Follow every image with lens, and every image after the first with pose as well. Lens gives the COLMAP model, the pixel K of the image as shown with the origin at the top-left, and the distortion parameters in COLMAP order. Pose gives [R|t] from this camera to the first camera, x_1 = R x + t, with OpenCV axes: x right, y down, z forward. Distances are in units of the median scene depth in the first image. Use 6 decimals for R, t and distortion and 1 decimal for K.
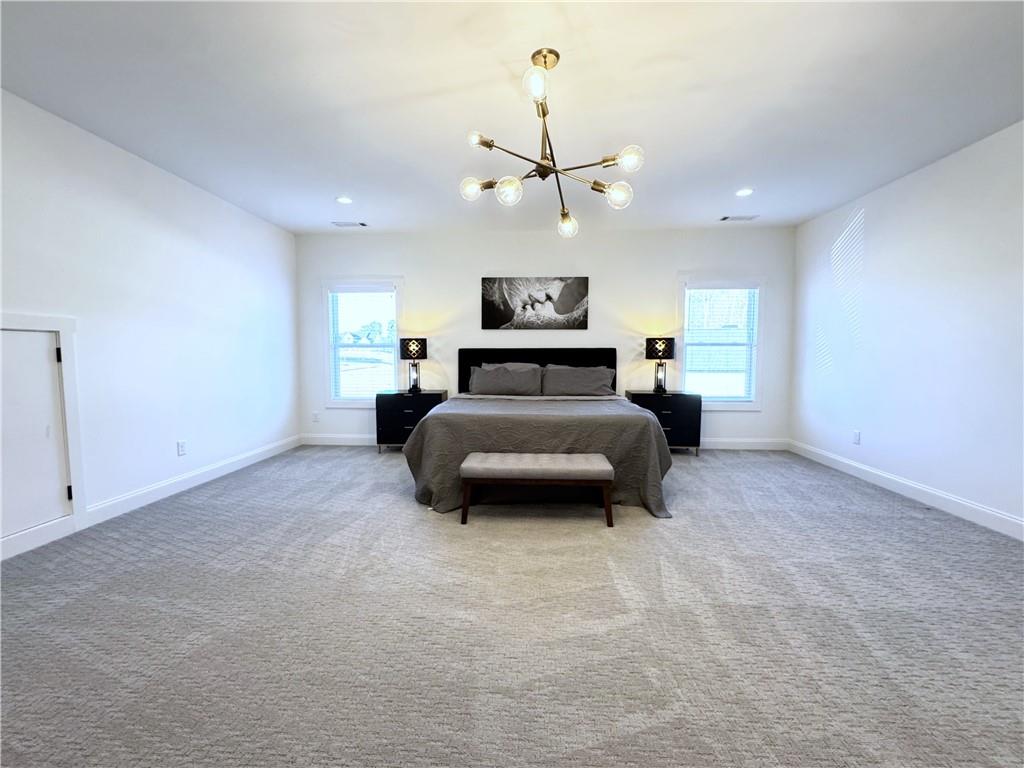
lens RADIAL K [[441.0, 0, 512.0], [0, 441.0, 384.0], [0, 0, 1]] dist [-0.003319, -0.000184]
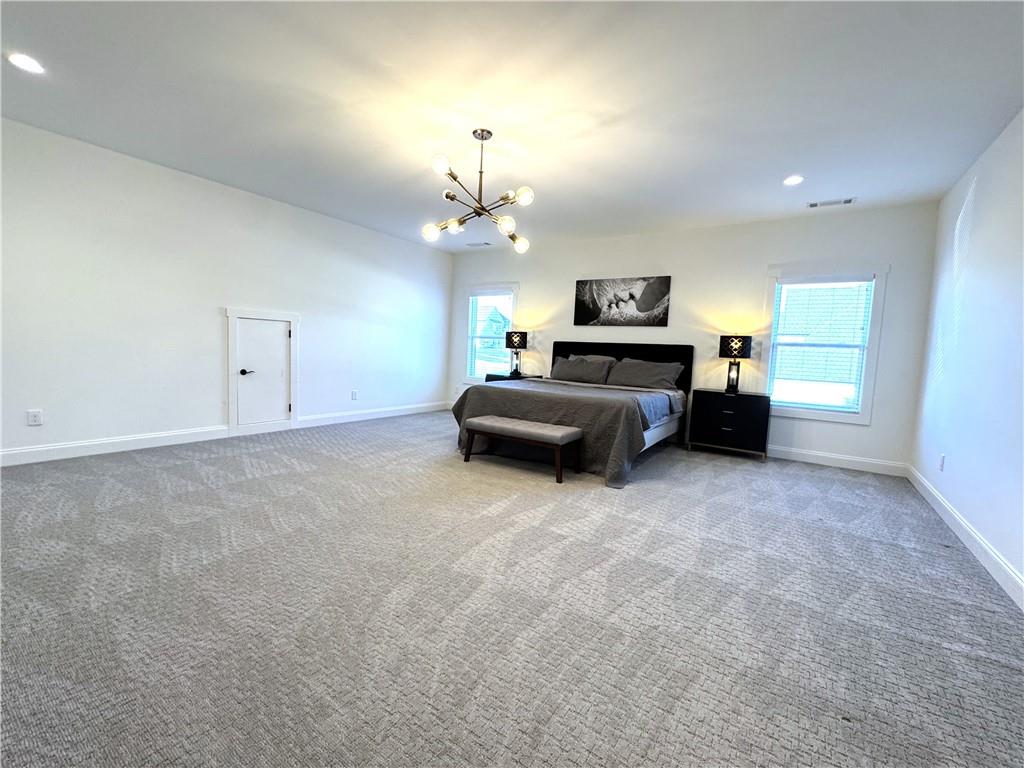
lens RADIAL K [[441.0, 0, 512.0], [0, 441.0, 384.0], [0, 0, 1]] dist [-0.003319, -0.000184]
pose [[0.859765, 0.078003, -0.504698, 0.400036], [-0.077543, 0.996747, 0.021955, 0.016919], [0.504769, 0.020260, 0.863017, -0.077680]]
